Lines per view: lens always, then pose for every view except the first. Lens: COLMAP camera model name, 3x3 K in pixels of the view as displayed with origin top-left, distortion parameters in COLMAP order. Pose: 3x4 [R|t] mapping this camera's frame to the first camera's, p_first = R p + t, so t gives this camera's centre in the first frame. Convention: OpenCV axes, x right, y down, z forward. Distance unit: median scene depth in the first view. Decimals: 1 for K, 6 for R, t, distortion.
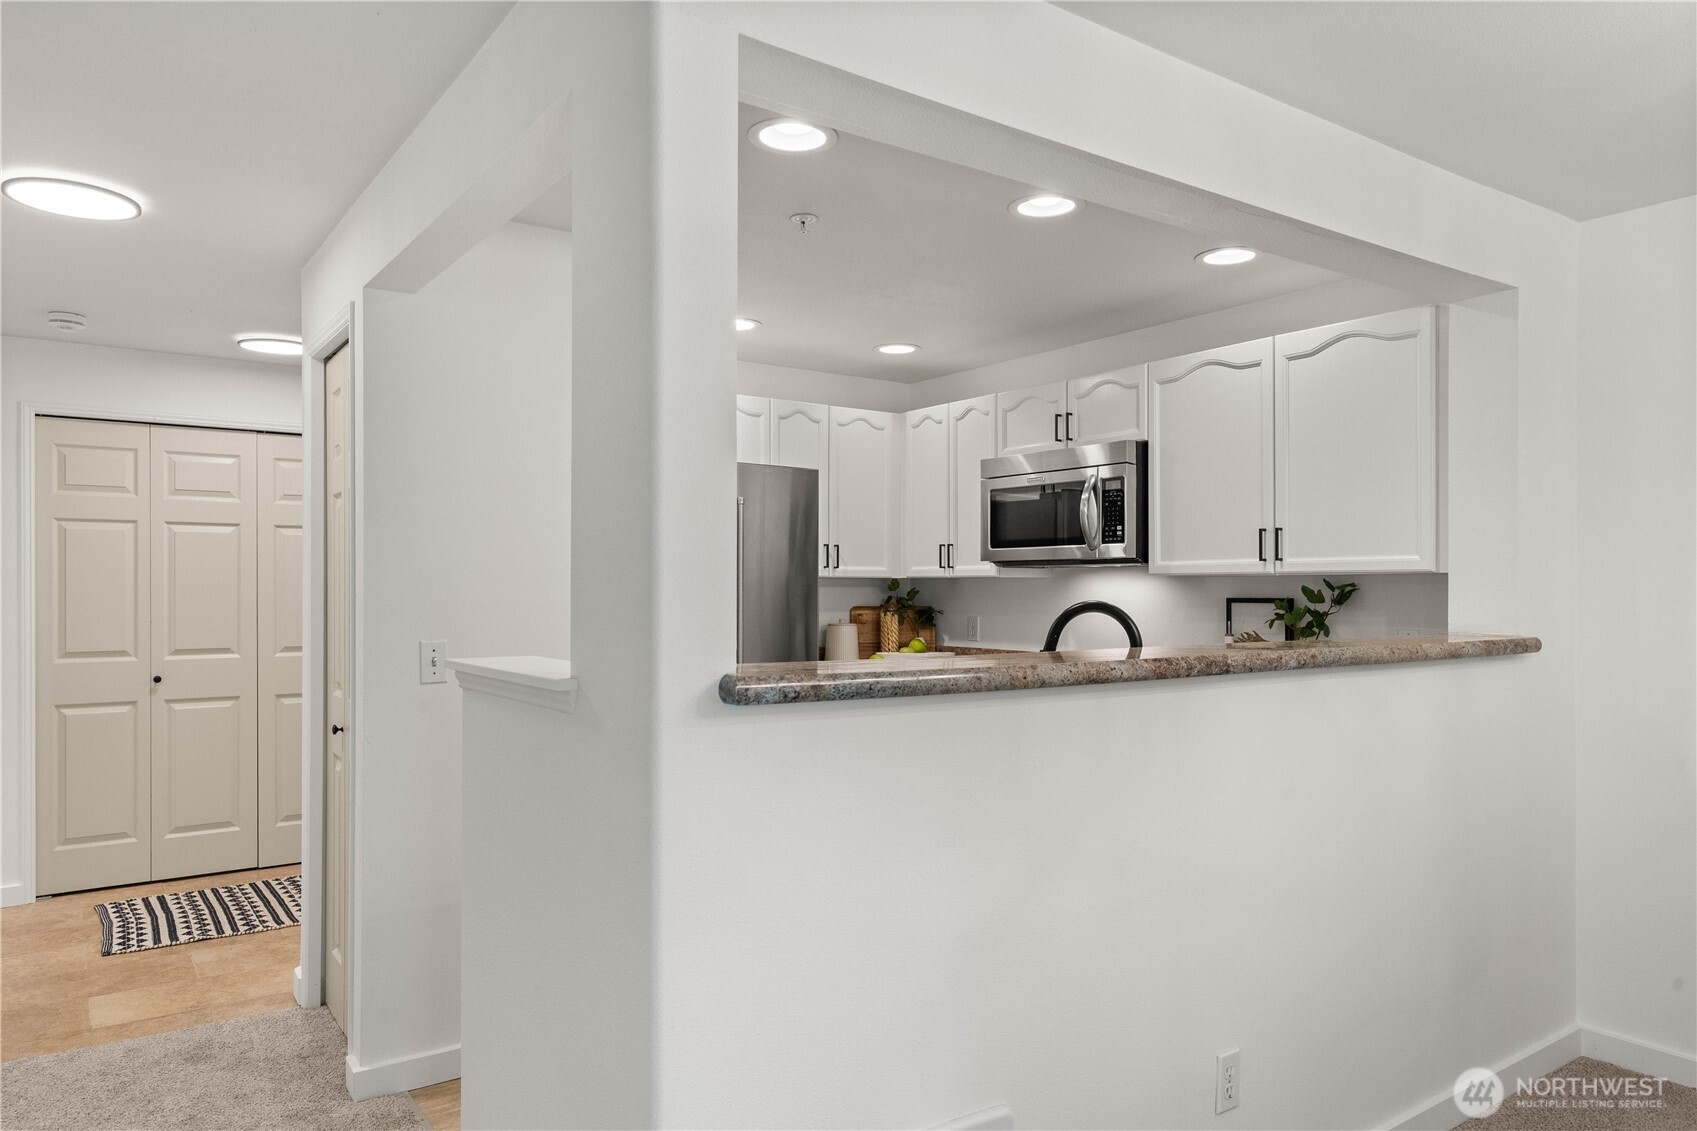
lens RADIAL K [[1118.8, 0, 840.4], [0, 1118.8, 580.3], [0, 0, 1]] dist [0.012231, 0.002151]
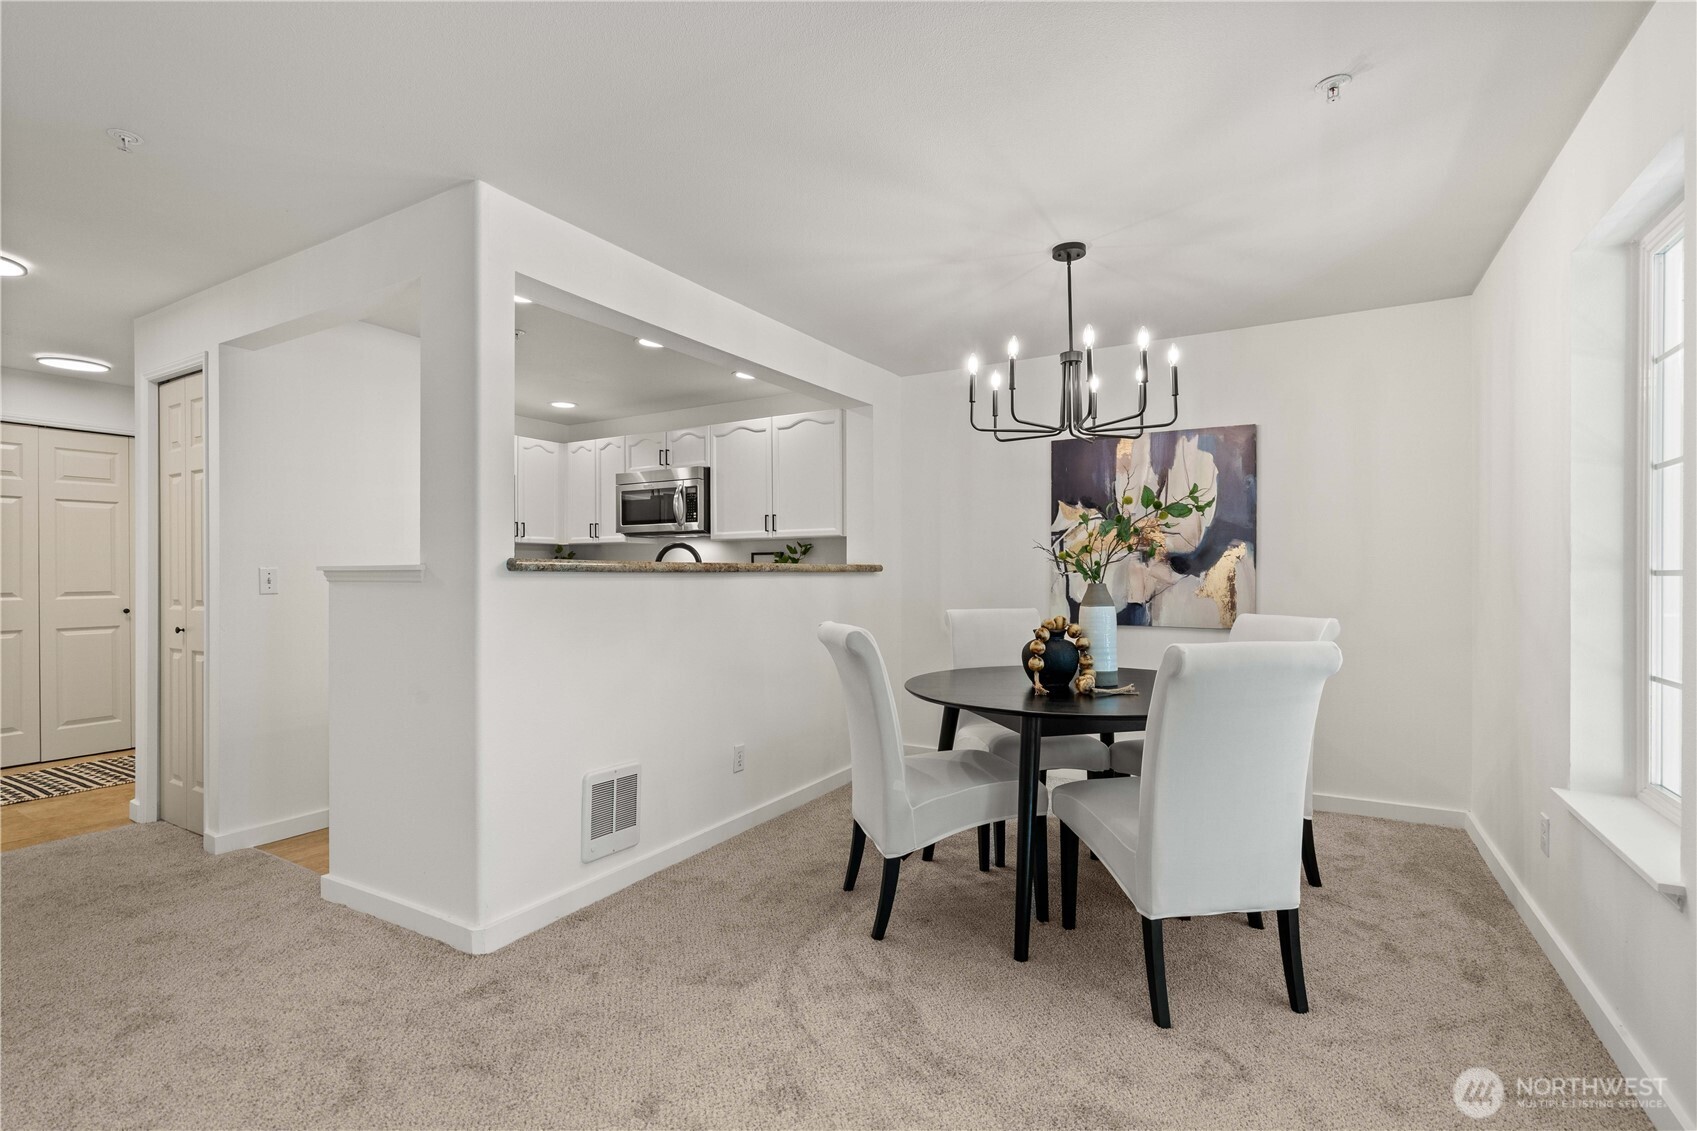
lens RADIAL K [[776.1, 0, 850.5], [0, 776.1, 569.1], [0, 0, 1]] dist [-0.005847, 0.002604]
pose [[0.908973, -0.003323, 0.416841, -0.049318], [0.001619, 0.999989, 0.004442, 0.038201], [-0.416851, -0.003363, 0.908969, -0.260586]]
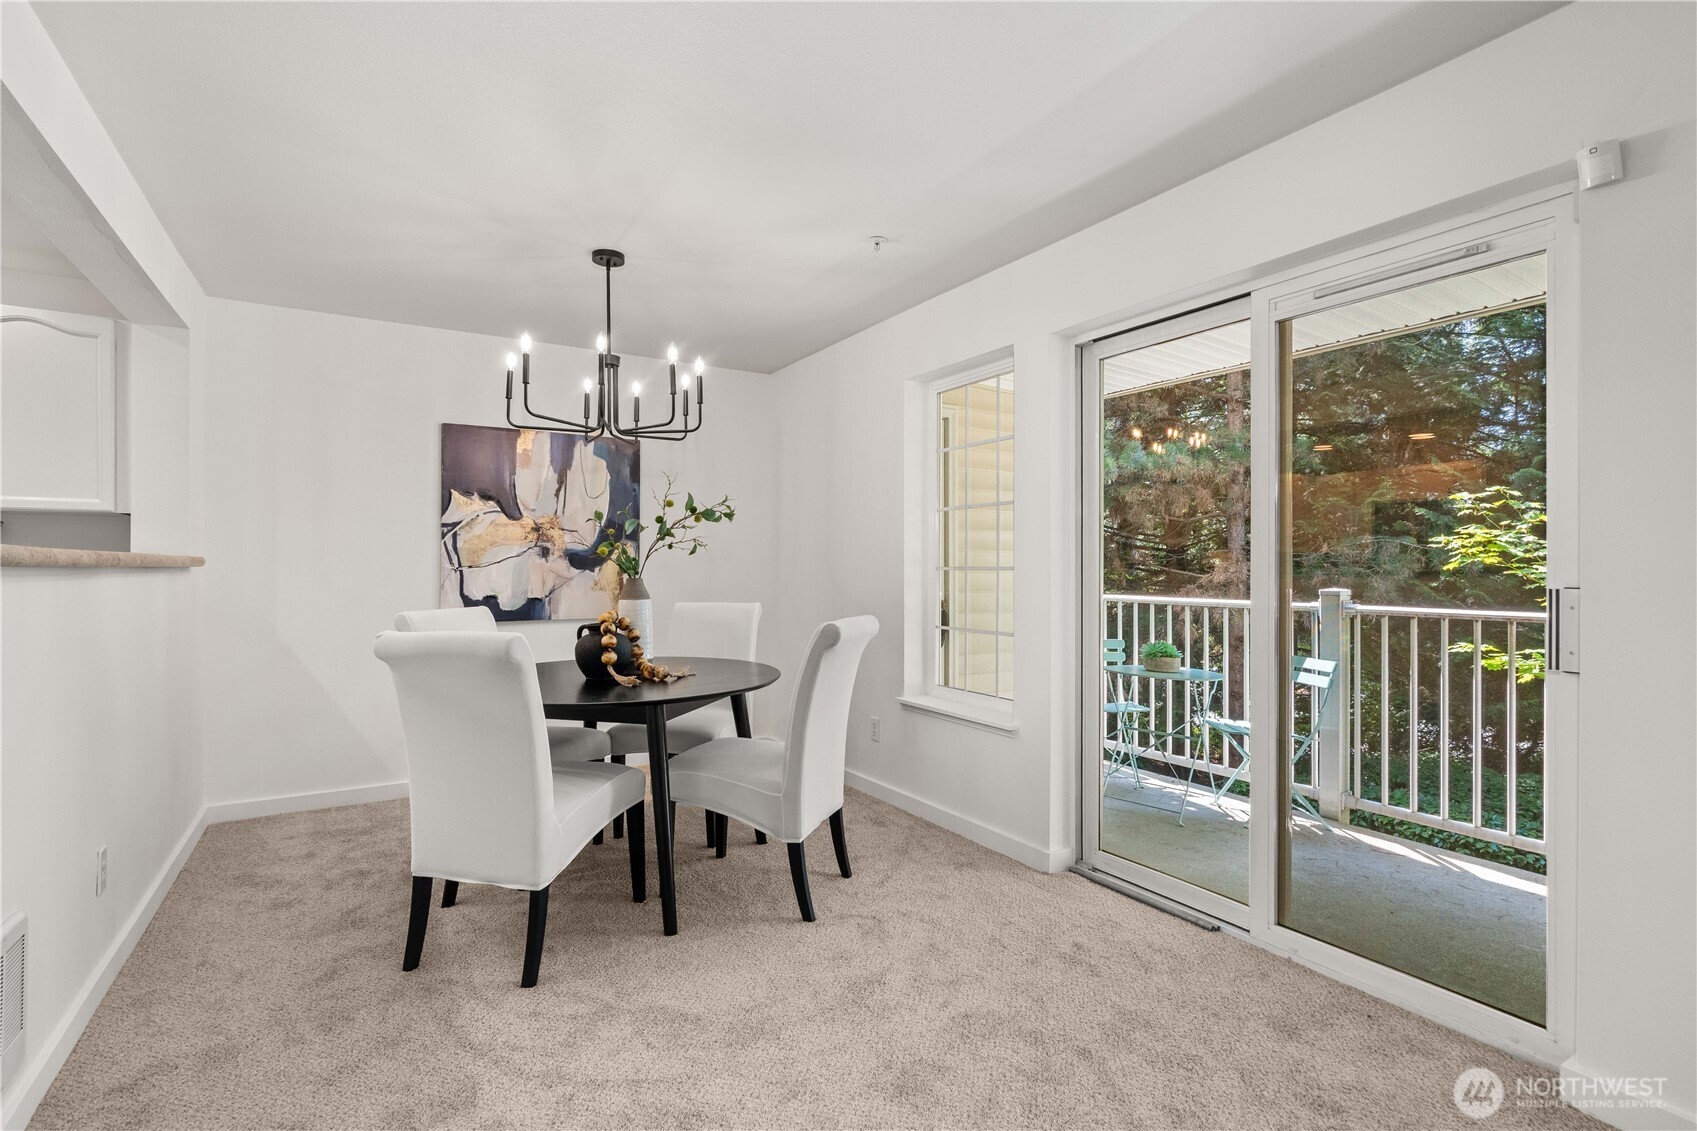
lens RADIAL K [[776.1, 0, 845.1], [0, 776.1, 560.4], [0, 0, 1]] dist [-0.005847, 0.002604]
pose [[0.071747, 0.005779, 0.997406, -0.284499], [-0.005963, 0.999968, -0.005365, 0.040973], [-0.997405, -0.005563, 0.071779, 0.020720]]
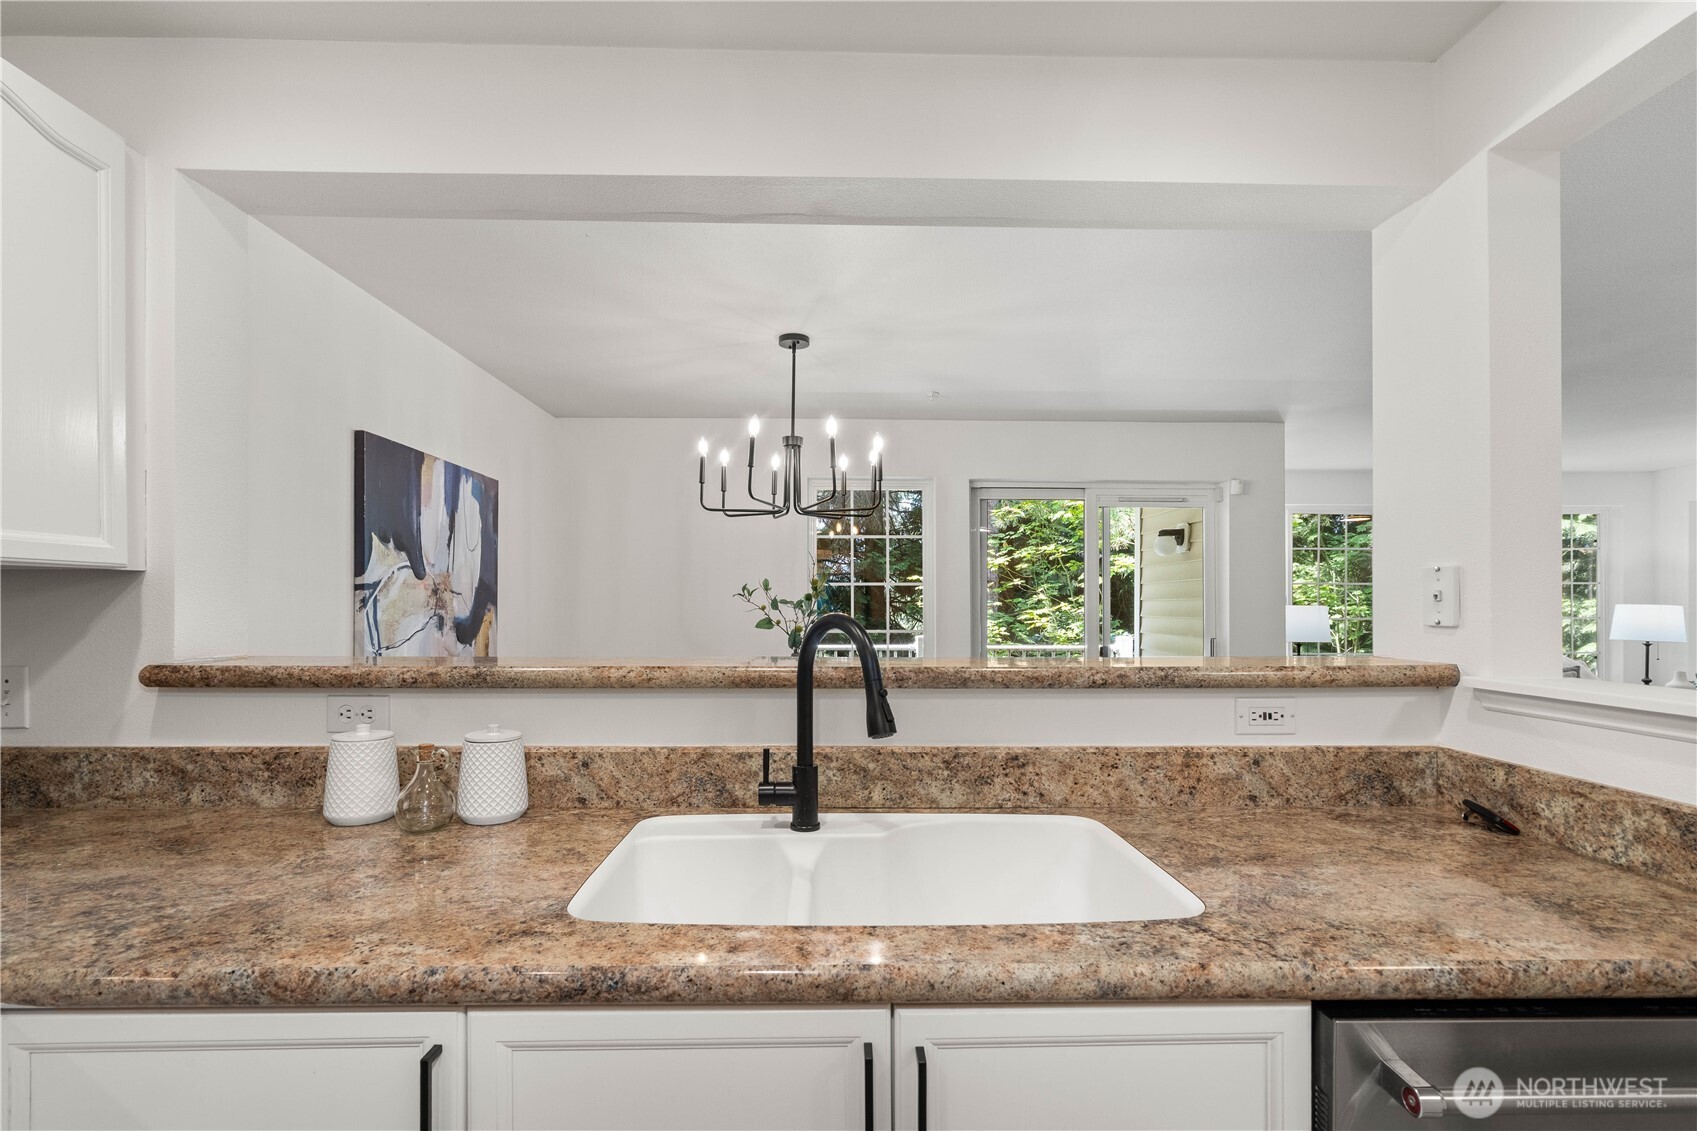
lens RADIAL K [[776.1, 0, 851.0], [0, 776.1, 600.5], [0, 0, 1]] dist [-0.005847, 0.002604]
pose [[-0.825322, 0.000332, 0.564663, -0.039571], [-0.005425, 0.999949, -0.008517, 0.009043], [-0.564637, -0.010093, -0.825278, 0.891384]]
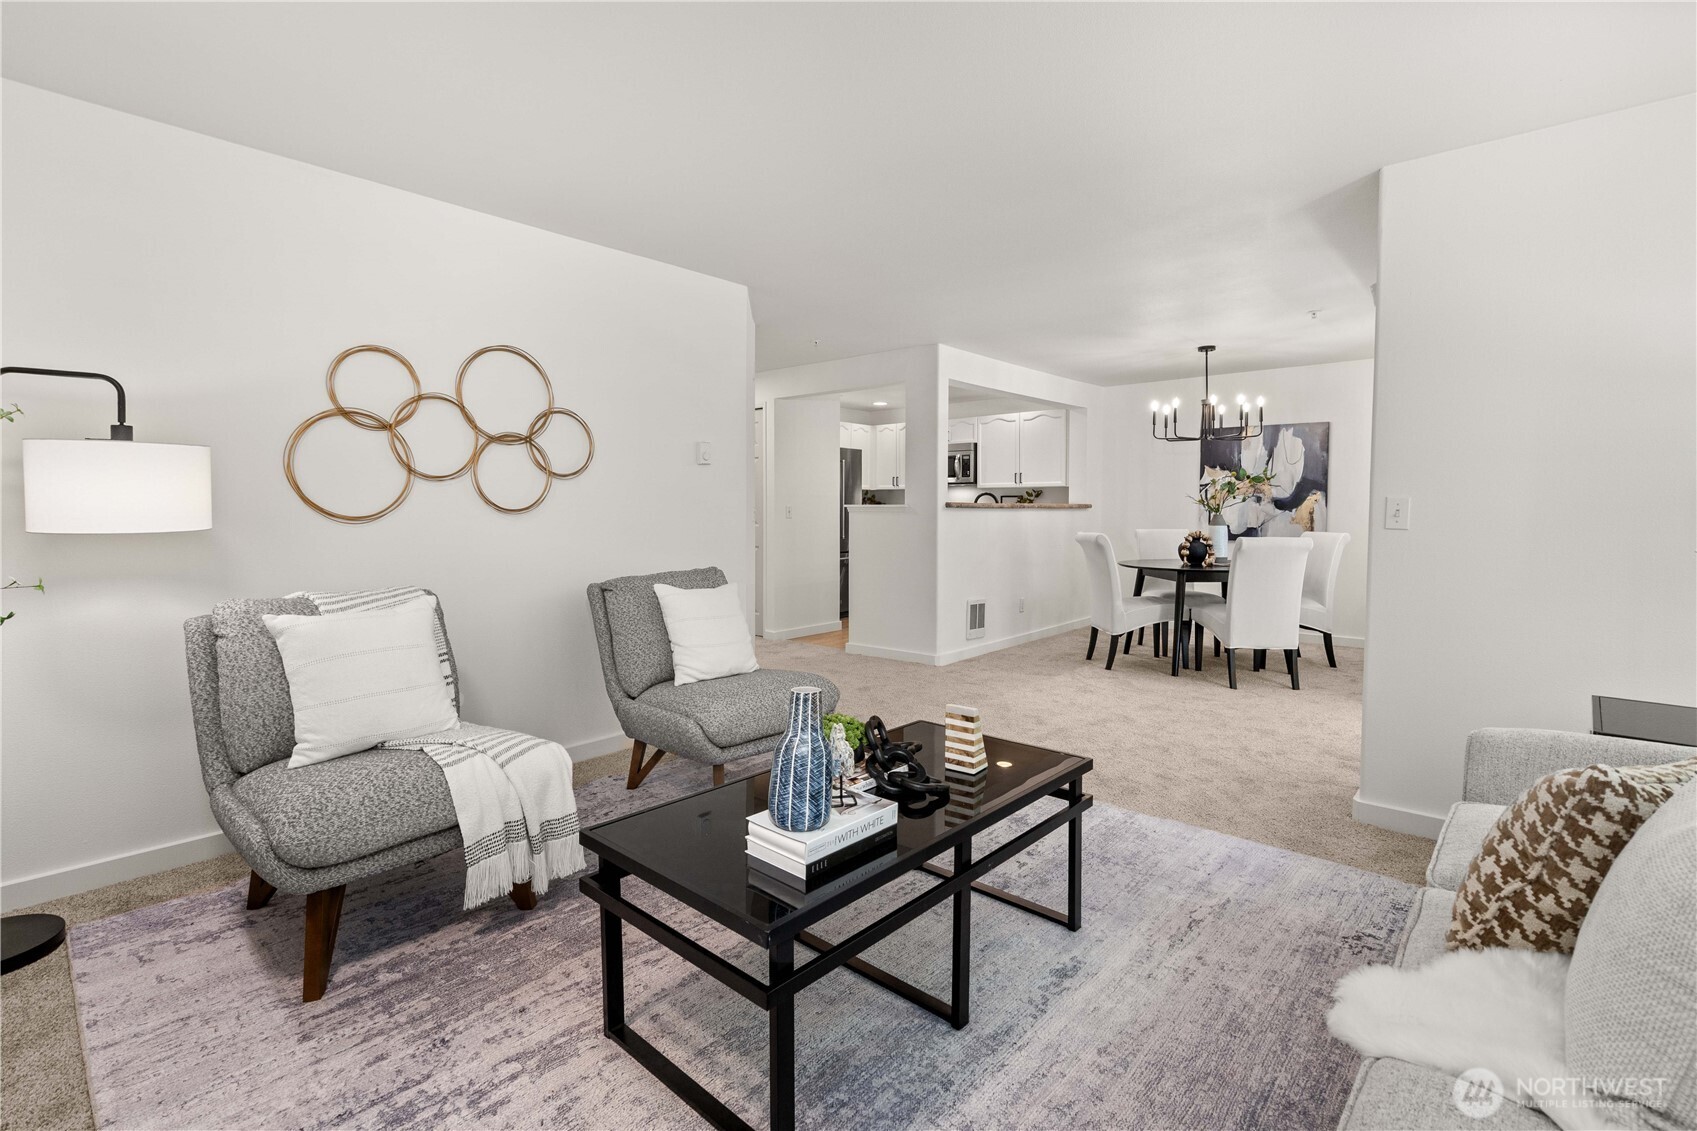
lens RADIAL K [[776.1, 0, 849.1], [0, 776.1, 532.0], [0, 0, 1]] dist [-0.005847, 0.002604]
pose [[0.972167, -0.008596, 0.234131, -0.539593], [-0.000610, 0.999230, 0.039219, 0.031492], [-0.234288, -0.038270, 0.971414, -0.931834]]
